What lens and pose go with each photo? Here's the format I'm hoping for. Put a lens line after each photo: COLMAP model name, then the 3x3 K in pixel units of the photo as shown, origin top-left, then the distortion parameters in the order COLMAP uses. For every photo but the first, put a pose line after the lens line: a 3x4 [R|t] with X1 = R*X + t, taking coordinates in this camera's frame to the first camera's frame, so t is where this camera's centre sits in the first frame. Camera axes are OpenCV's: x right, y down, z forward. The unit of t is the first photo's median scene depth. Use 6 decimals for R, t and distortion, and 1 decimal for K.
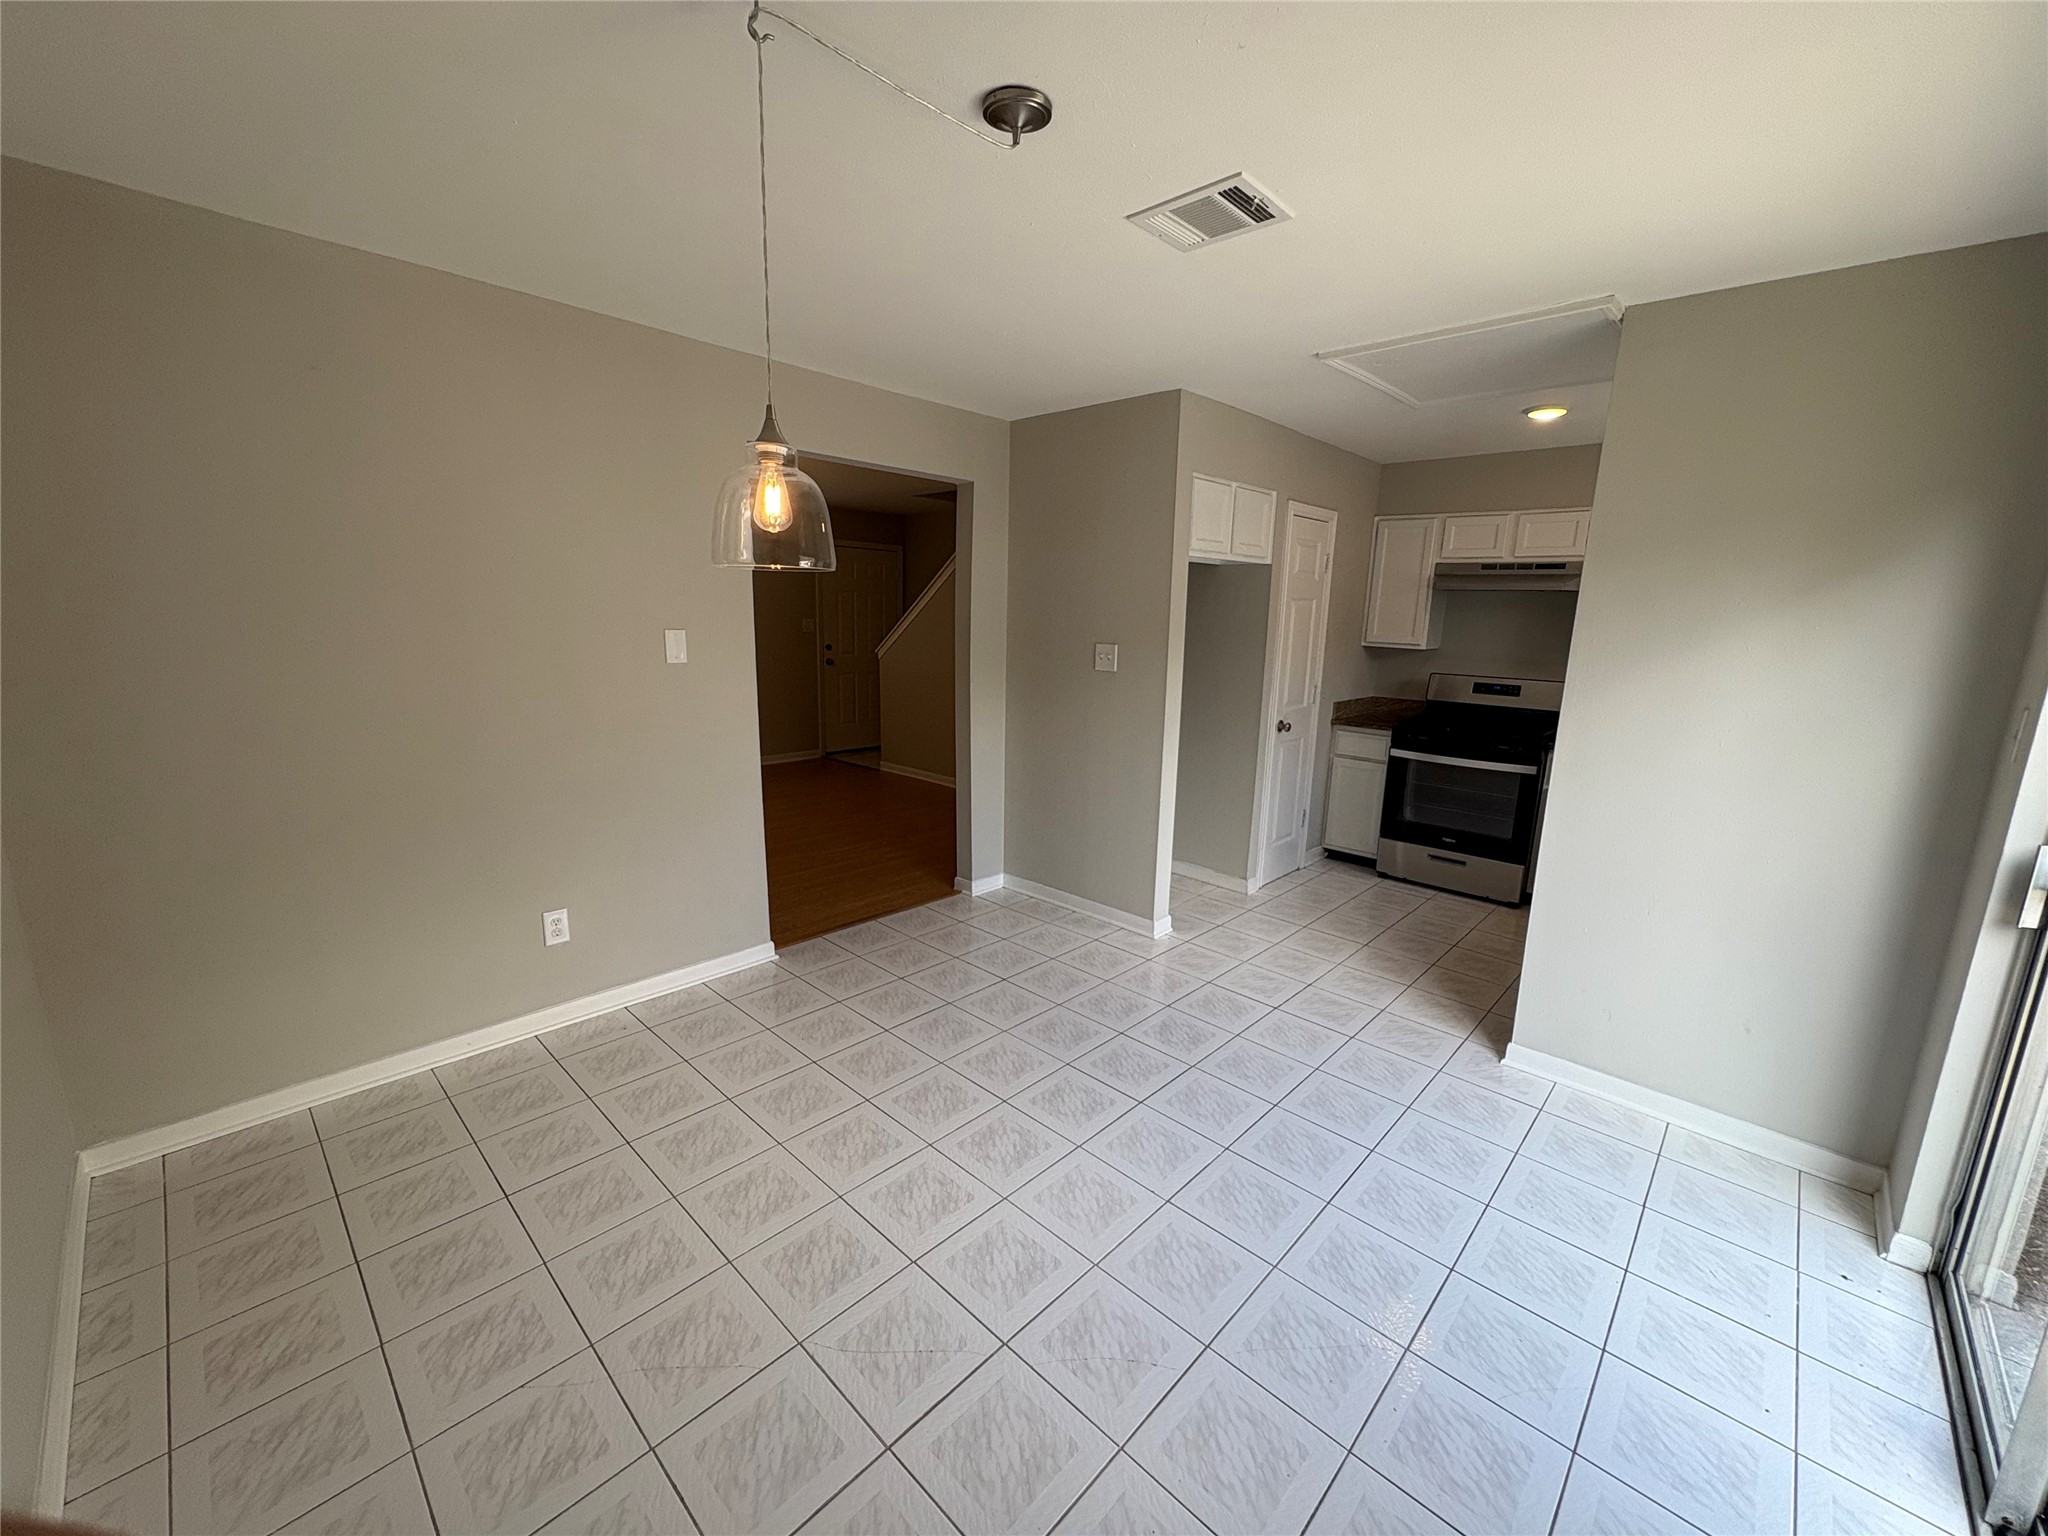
lens RADIAL K [[816.0, 0, 1030.4], [0, 816.0, 772.0], [0, 0, 1]] dist [-0.003806, -0.000424]
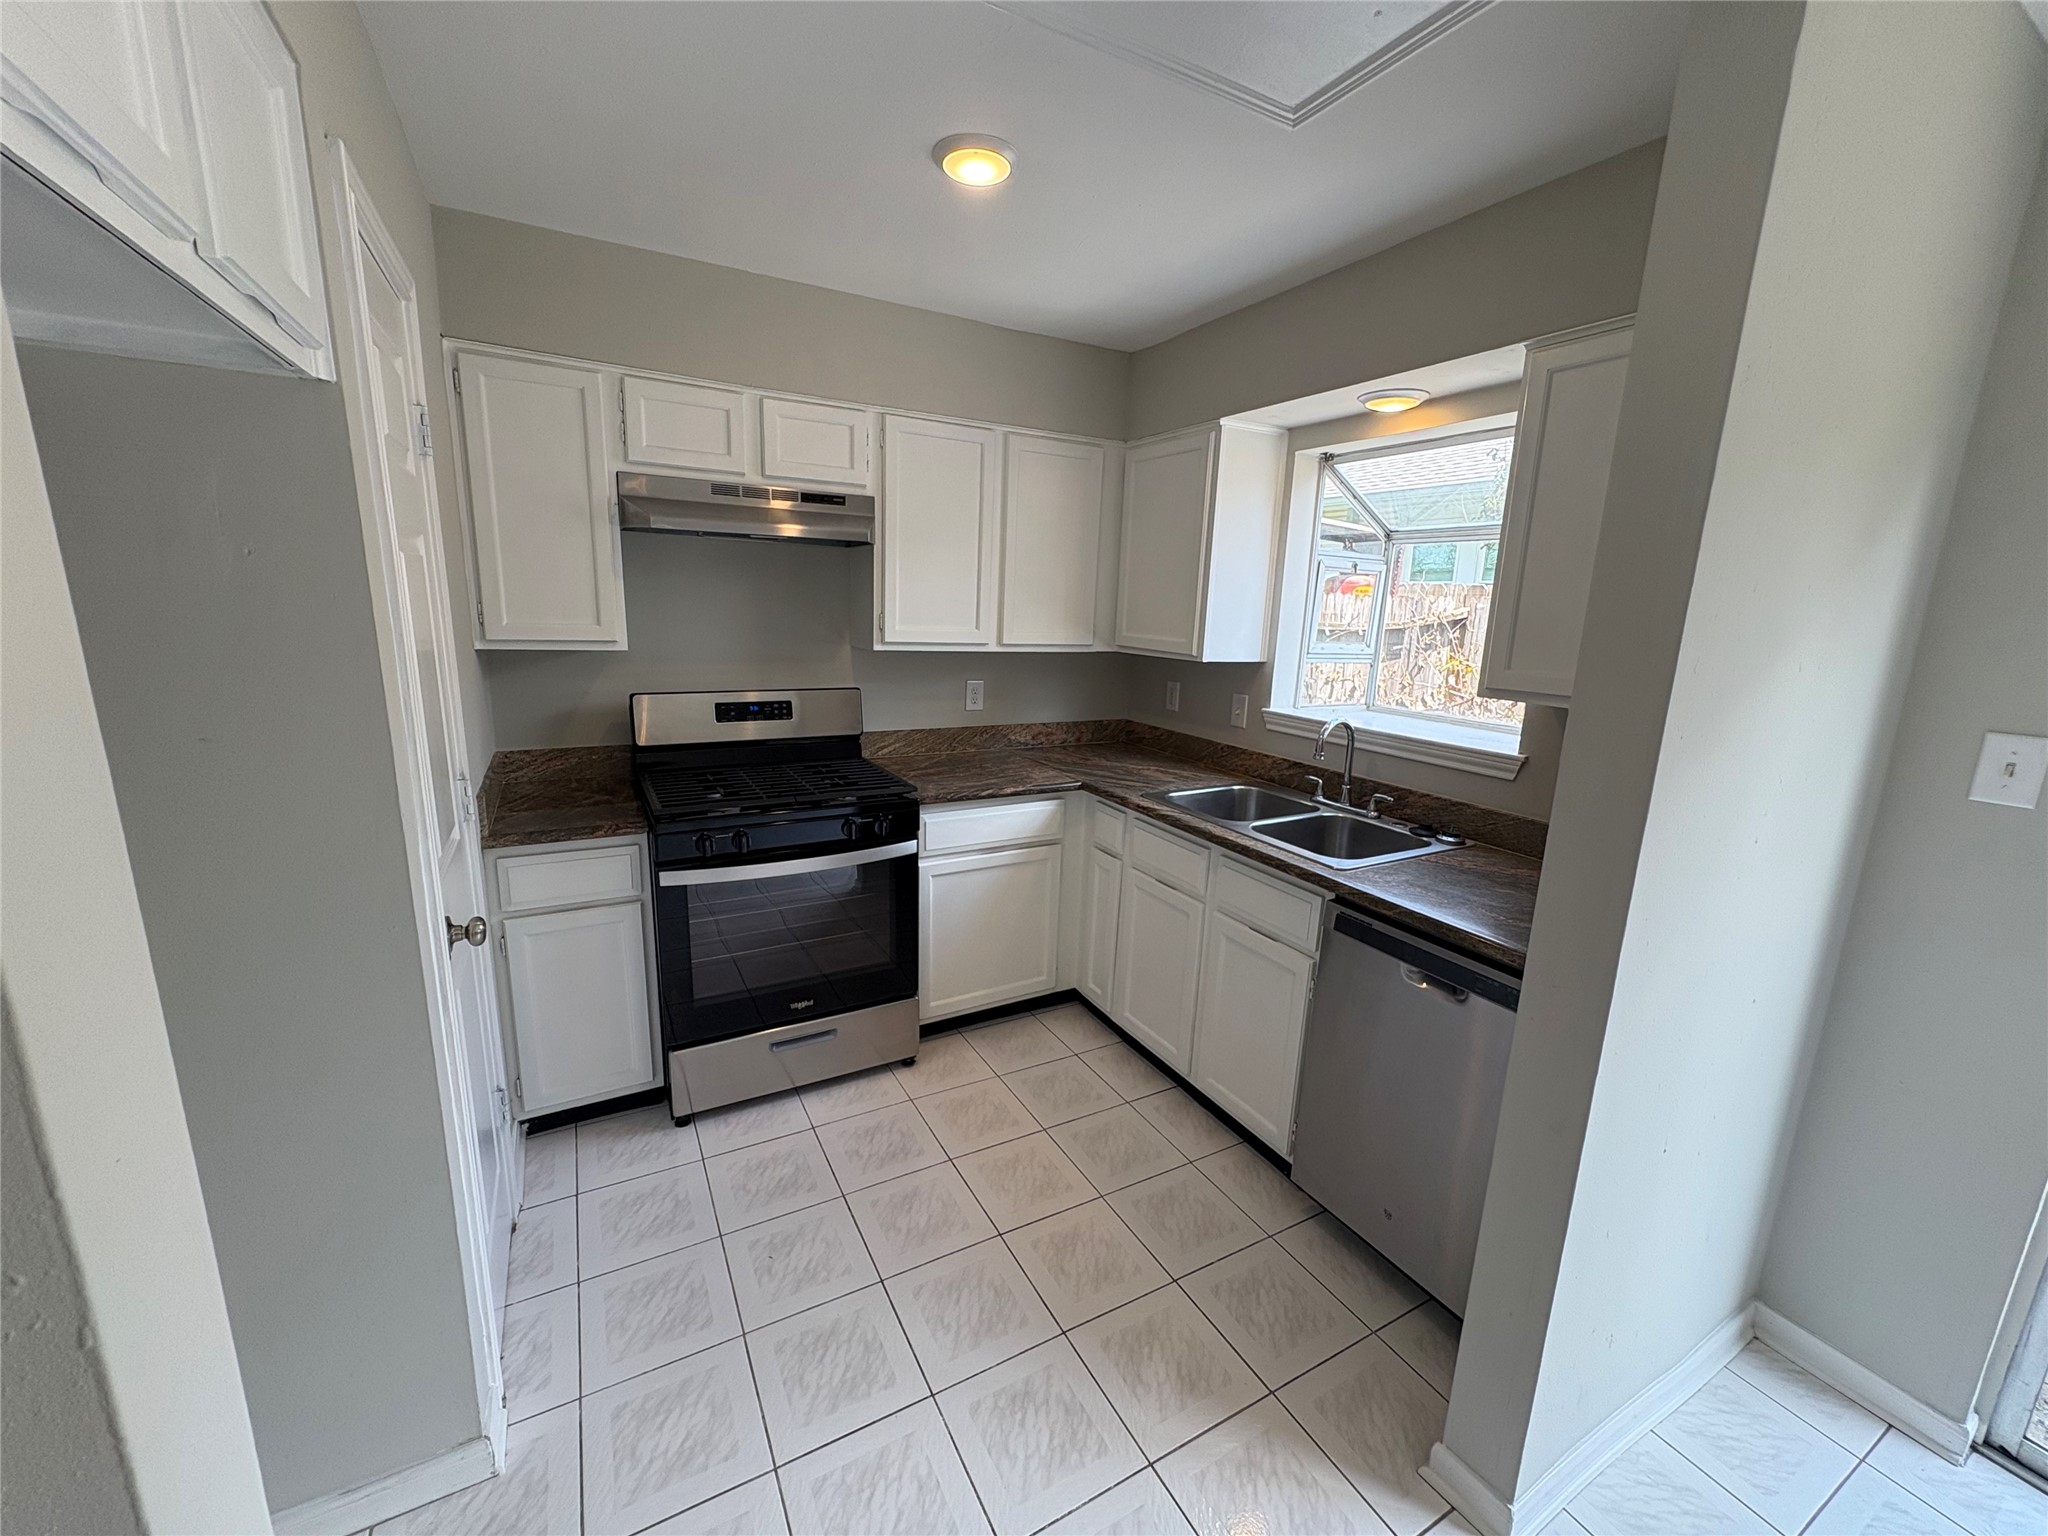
lens RADIAL K [[816.0, 0, 1030.8], [0, 816.0, 767.0], [0, 0, 1]] dist [-0.003806, -0.000424]
pose [[0.307692, -0.206702, 0.928763, 0.090908], [0.164486, 0.972977, 0.162049, -0.125752], [-0.937161, 0.102907, 0.333377, 0.637237]]
